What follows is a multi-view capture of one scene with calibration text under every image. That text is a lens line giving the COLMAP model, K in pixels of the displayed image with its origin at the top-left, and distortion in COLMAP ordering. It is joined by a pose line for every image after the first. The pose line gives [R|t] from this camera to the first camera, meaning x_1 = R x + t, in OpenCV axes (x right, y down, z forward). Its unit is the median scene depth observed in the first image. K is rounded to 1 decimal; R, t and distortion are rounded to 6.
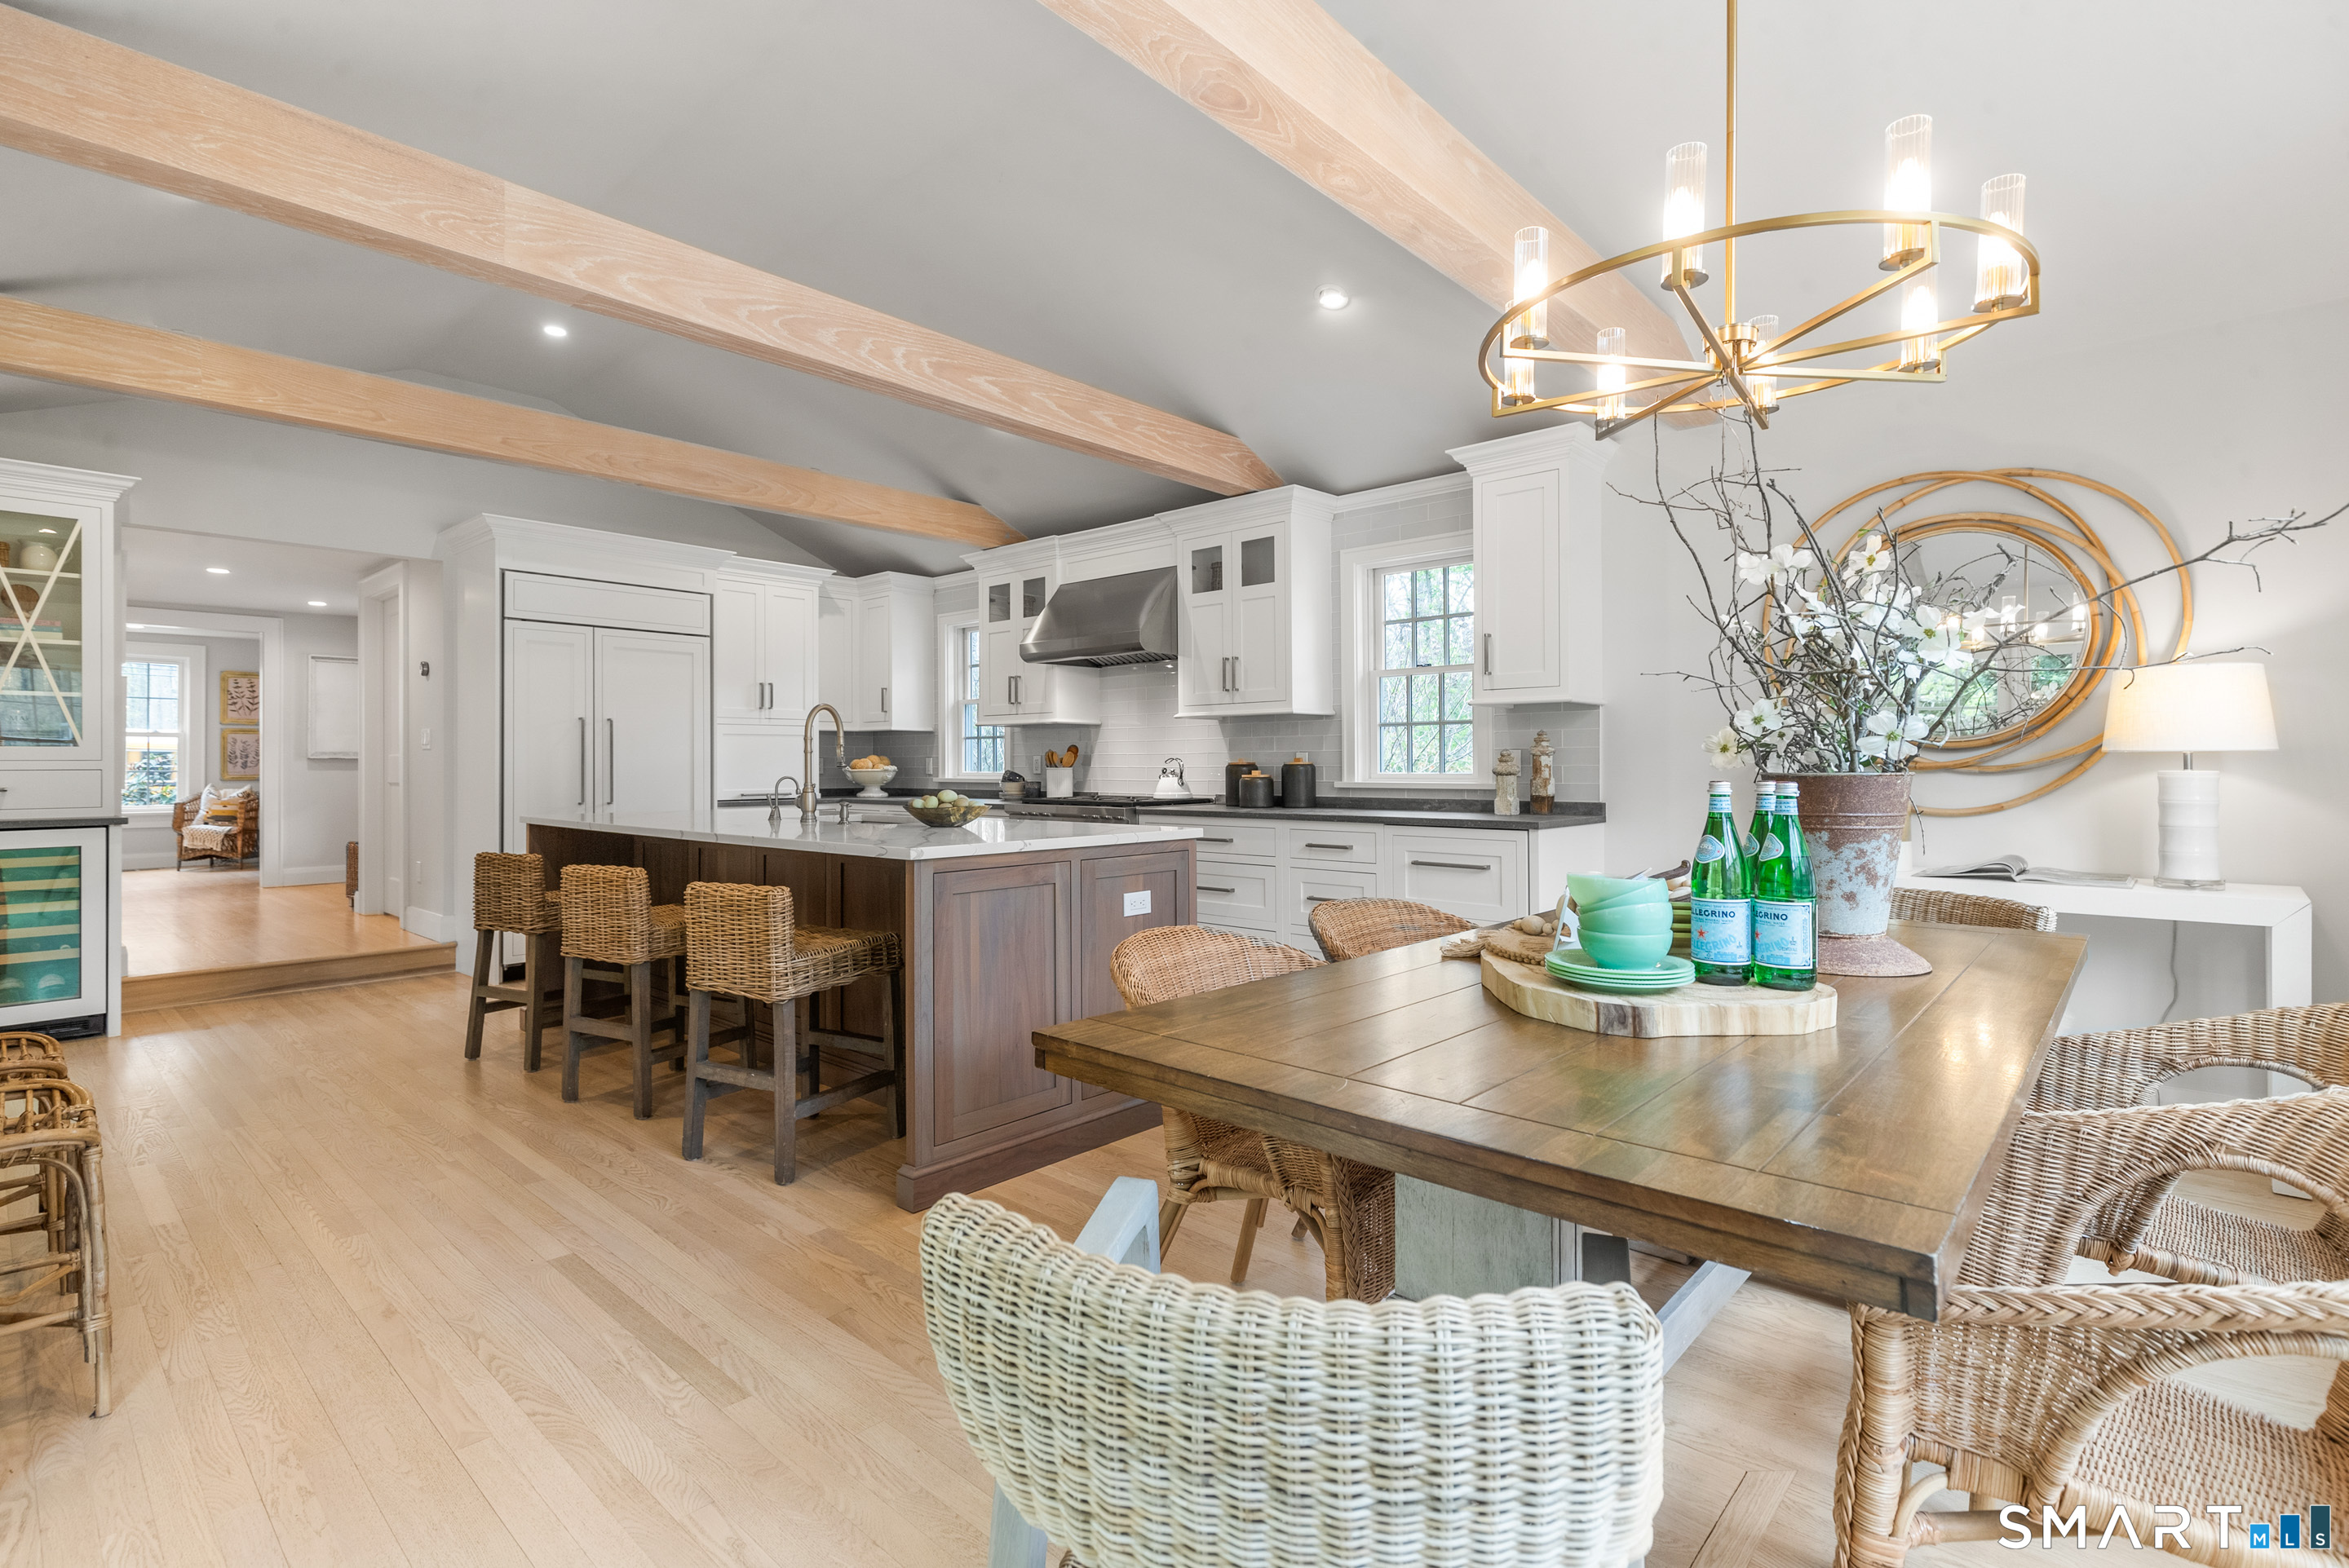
lens RADIAL K [[1110.5, 0, 1177.4], [0, 1110.5, 760.6], [0, 0, 1]] dist [0.003545, -0.000382]
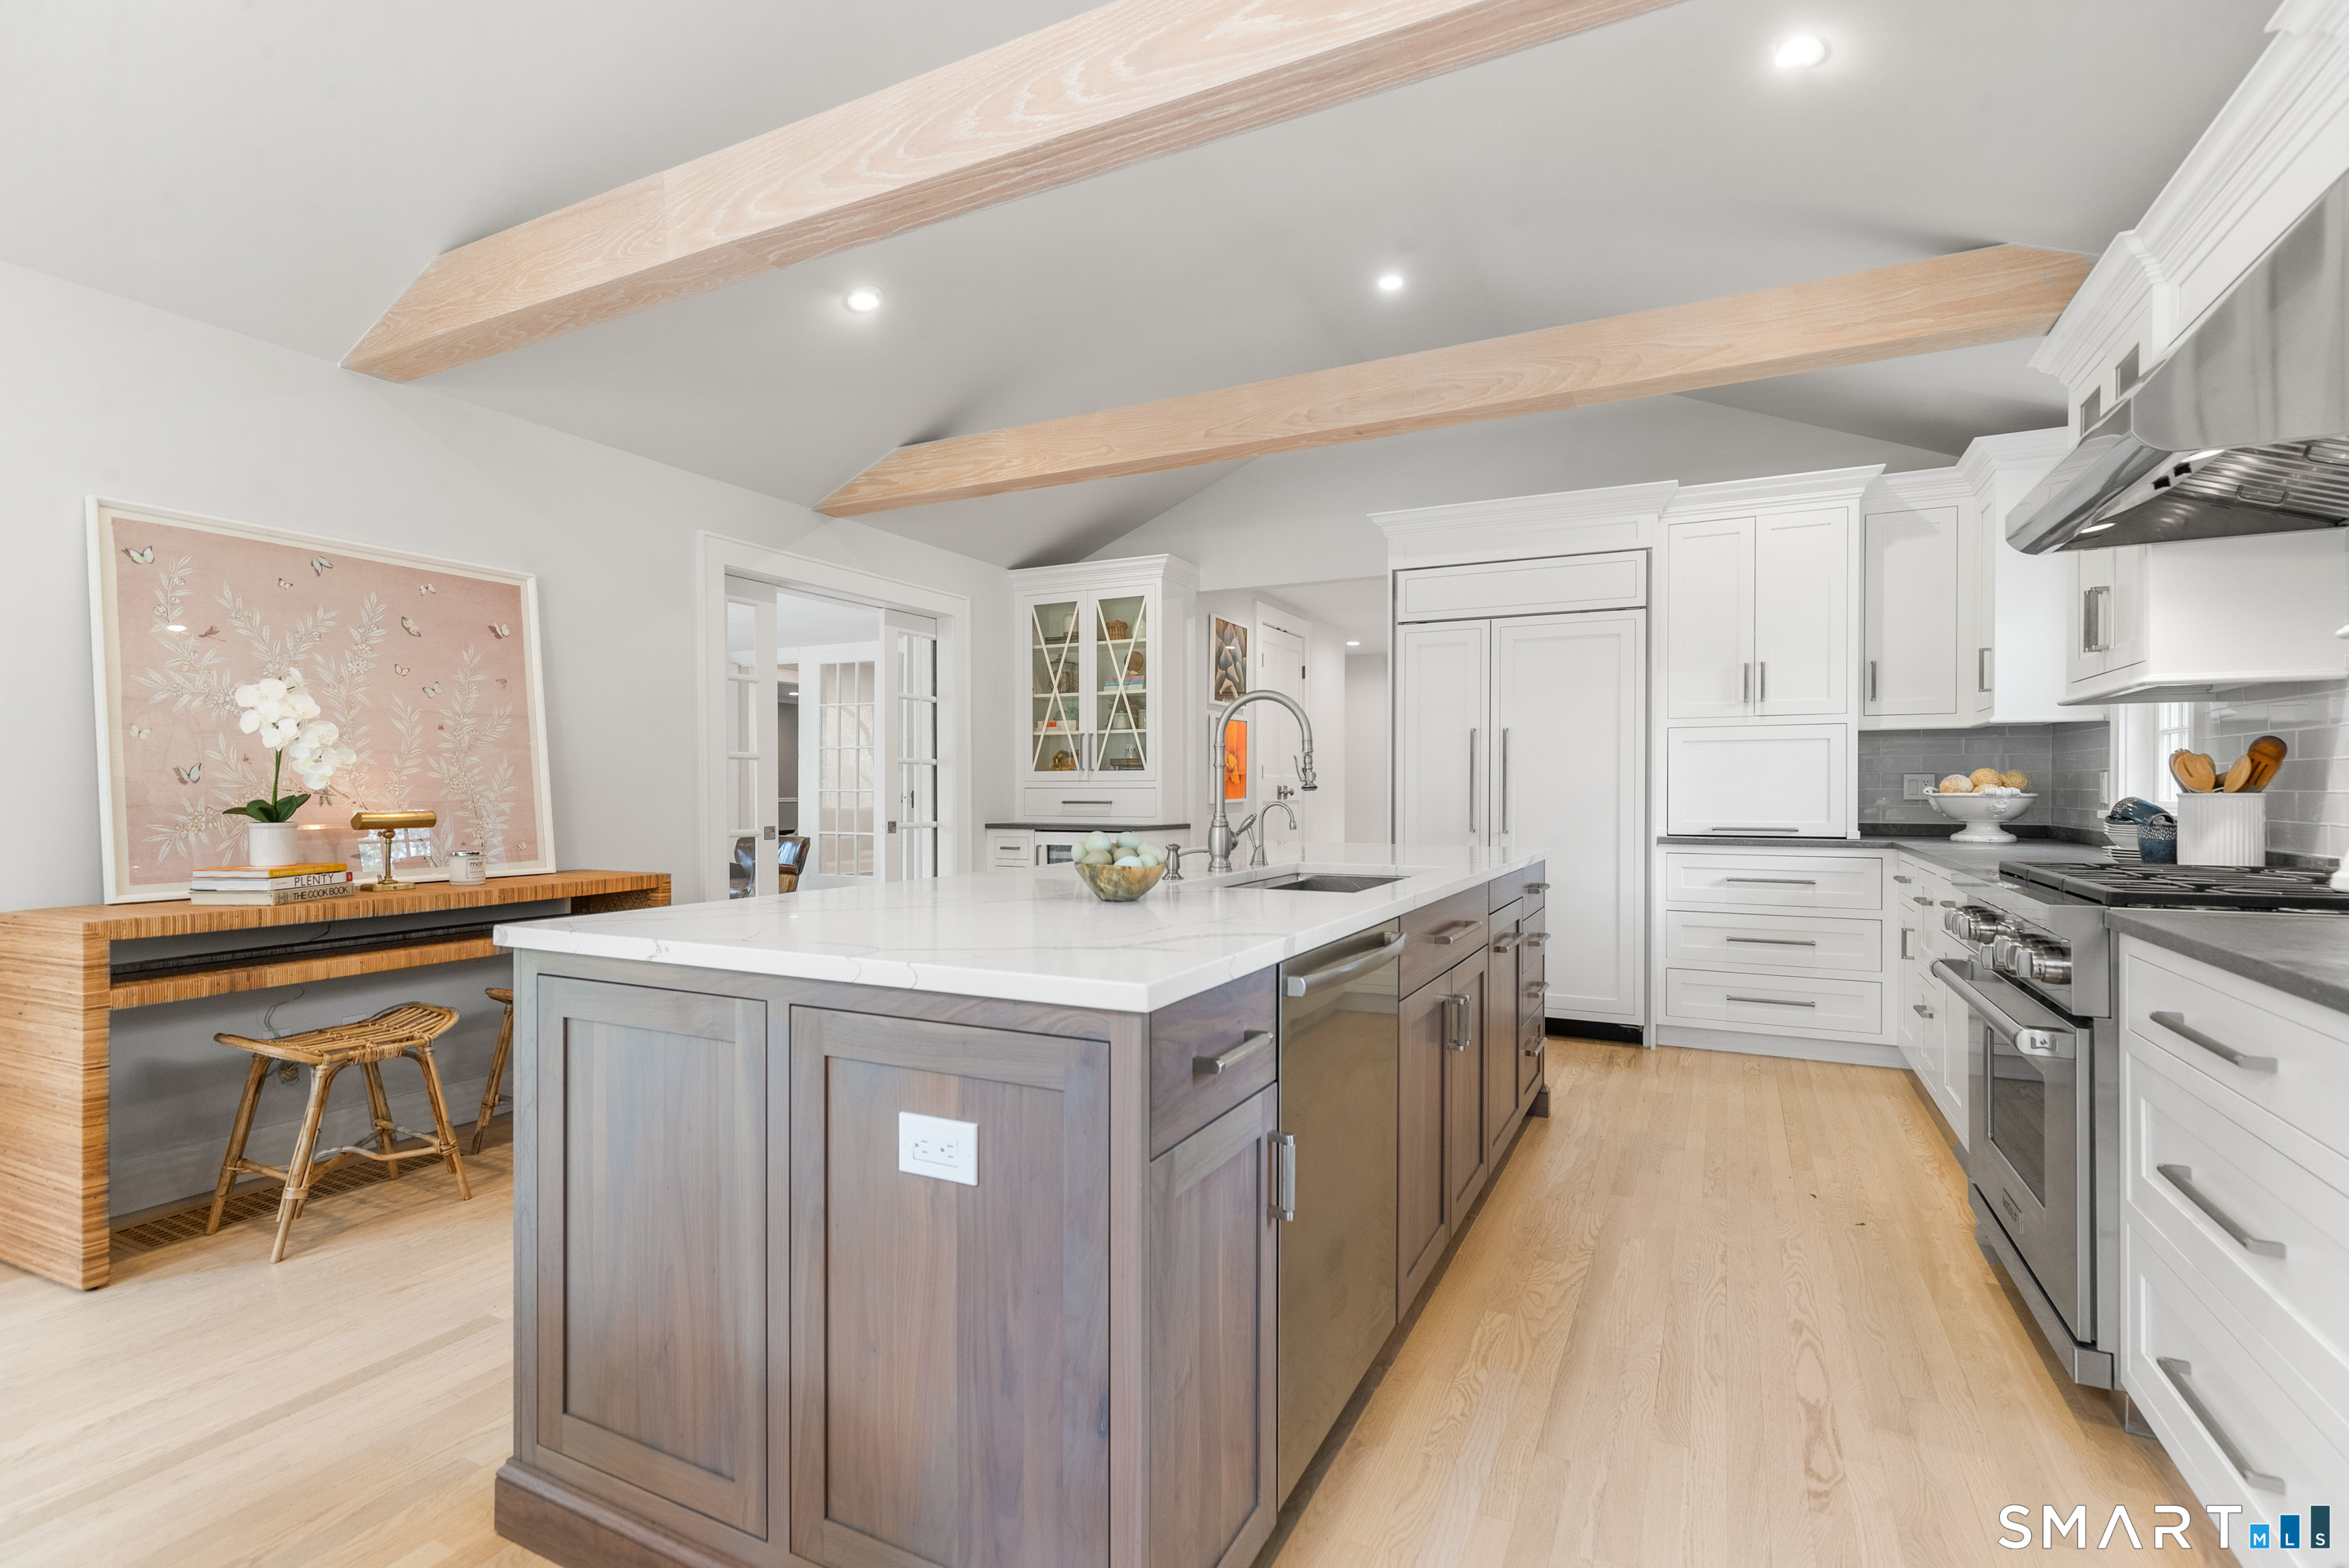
lens RADIAL K [[1084.2, 0, 1179.8], [0, 1084.2, 792.9], [0, 0, 1]] dist [0.011876, -0.003068]
pose [[0.257395, 0.008938, -0.966265, 0.247052], [0.002148, 0.999949, 0.009822, 0.001859], [0.966304, -0.004603, 0.257363, 0.702522]]
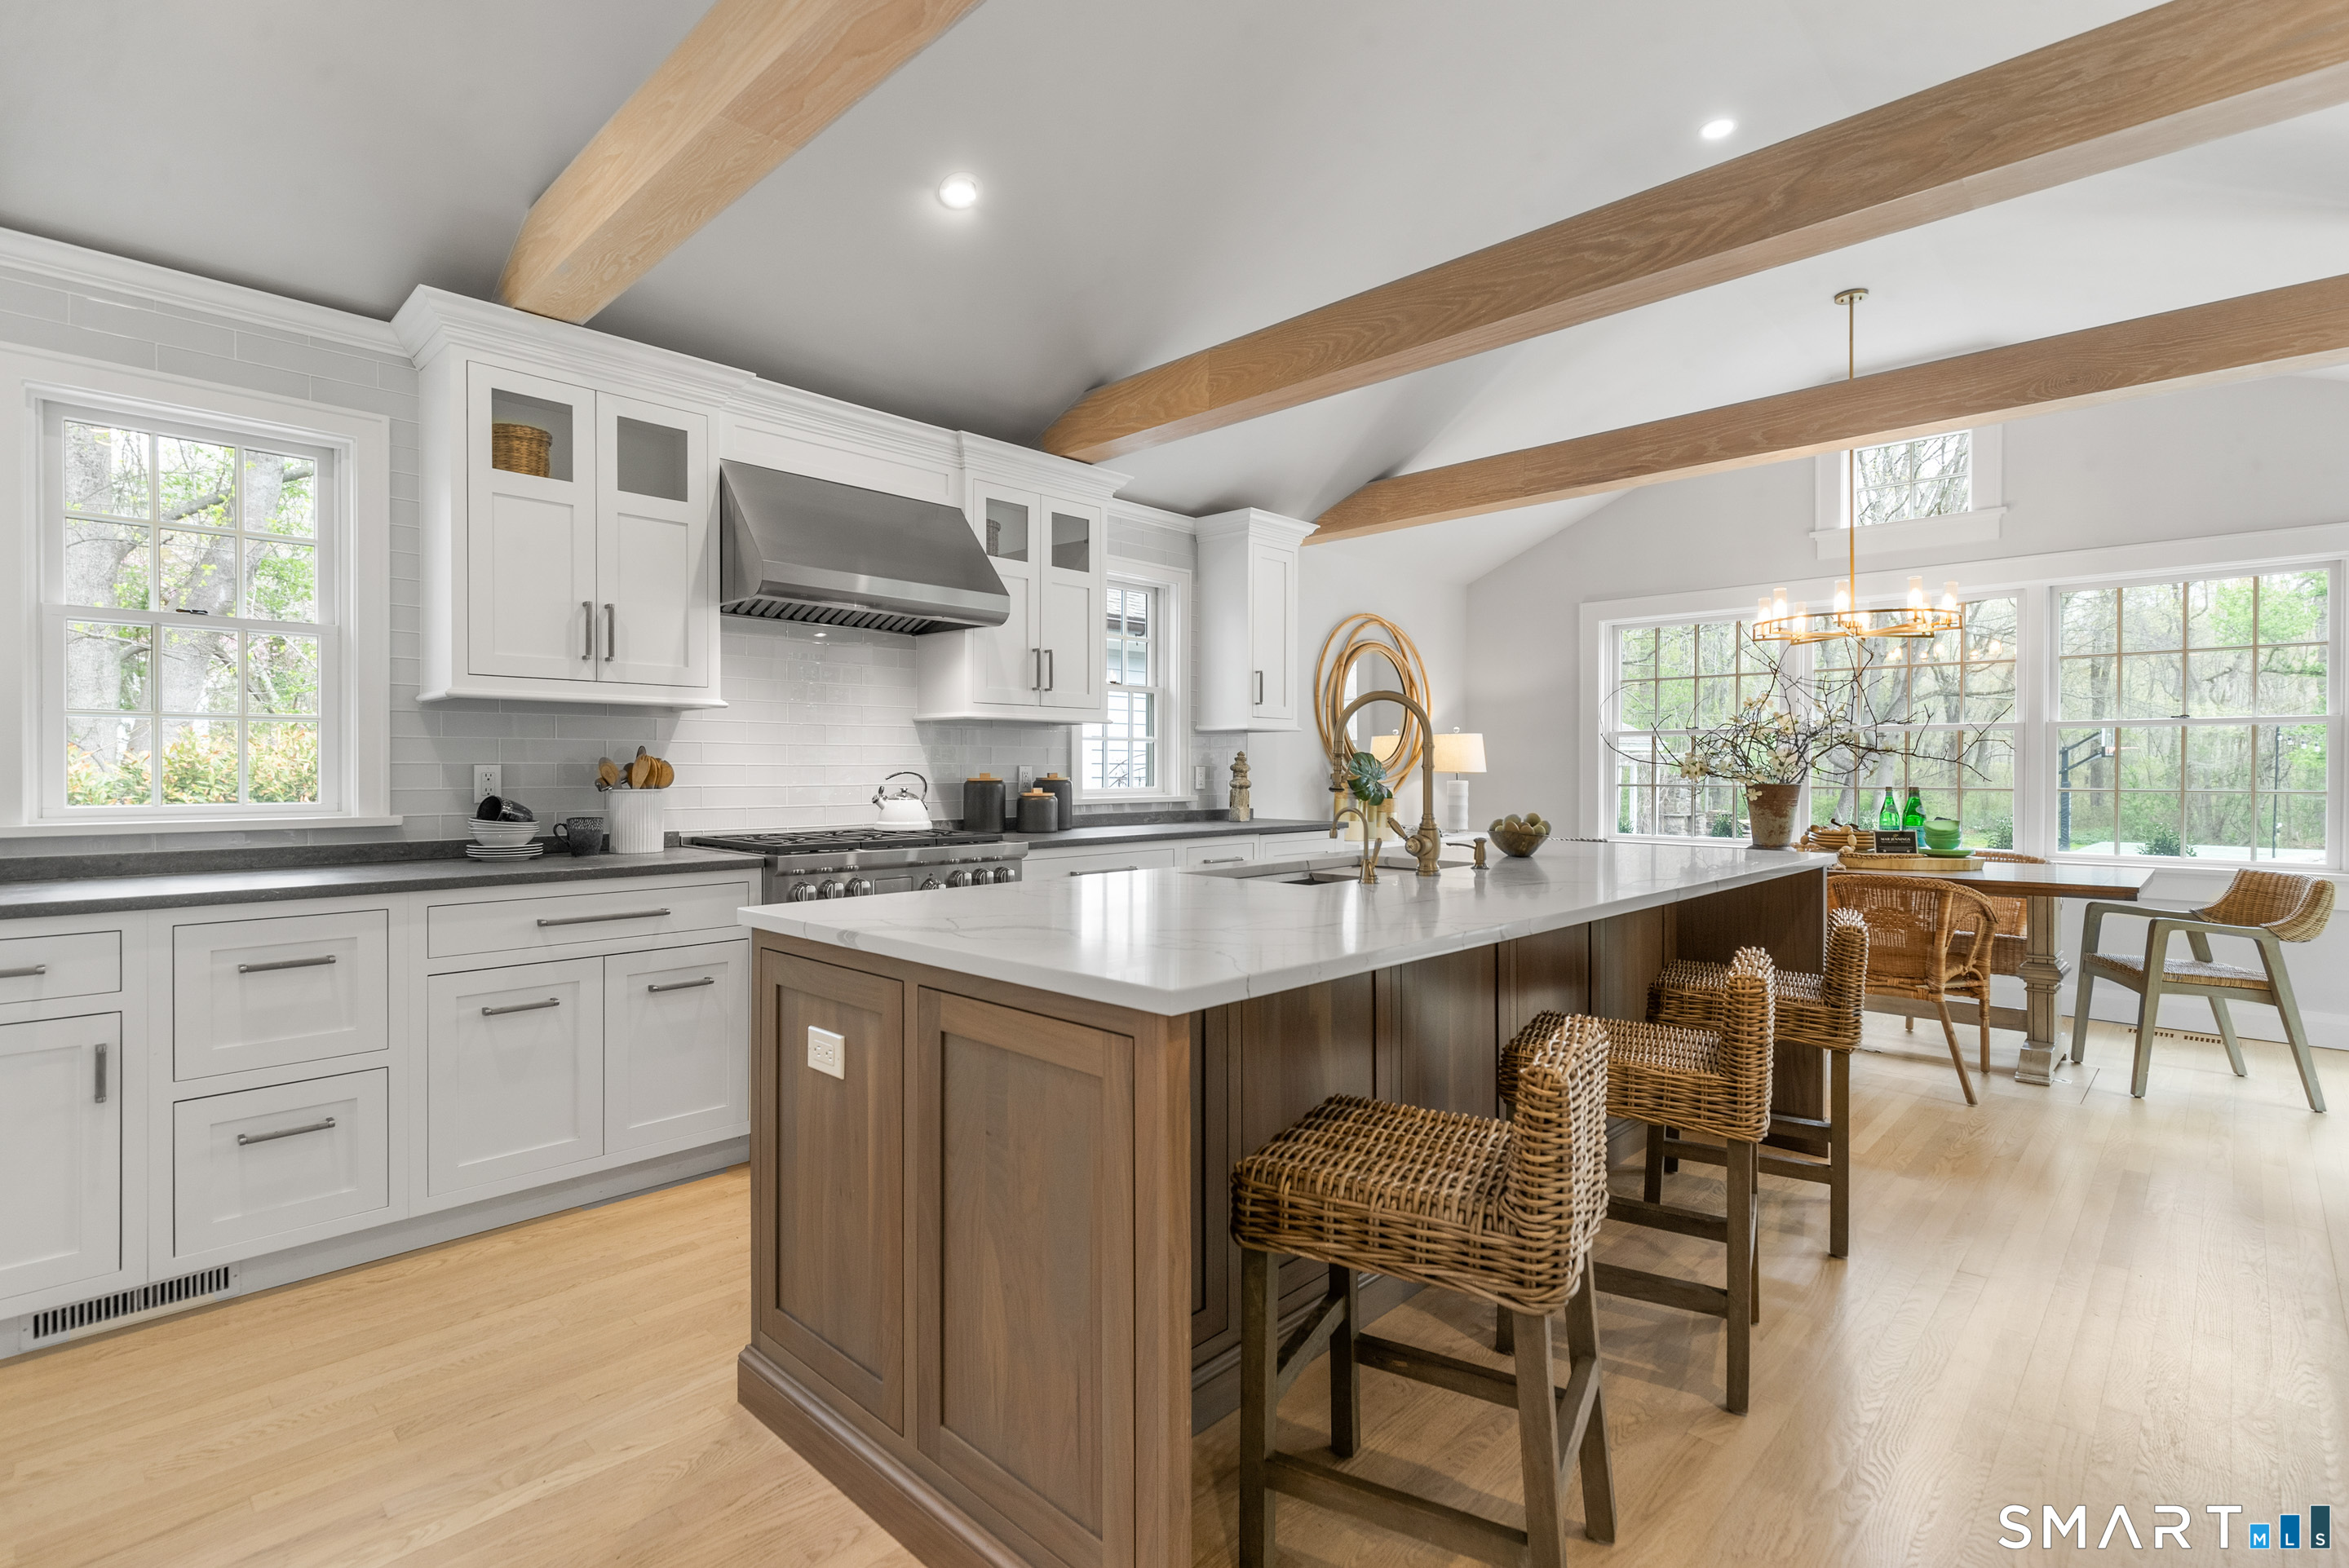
lens RADIAL K [[1084.2, 0, 1179.8], [0, 1084.2, 792.9], [0, 0, 1]] dist [0.011876, -0.003068]
pose [[0.029958, -0.017510, 0.999398, -0.834337], [-0.003430, 0.999839, 0.017621, -0.002732], [-0.999545, -0.003955, 0.029893, 0.979128]]
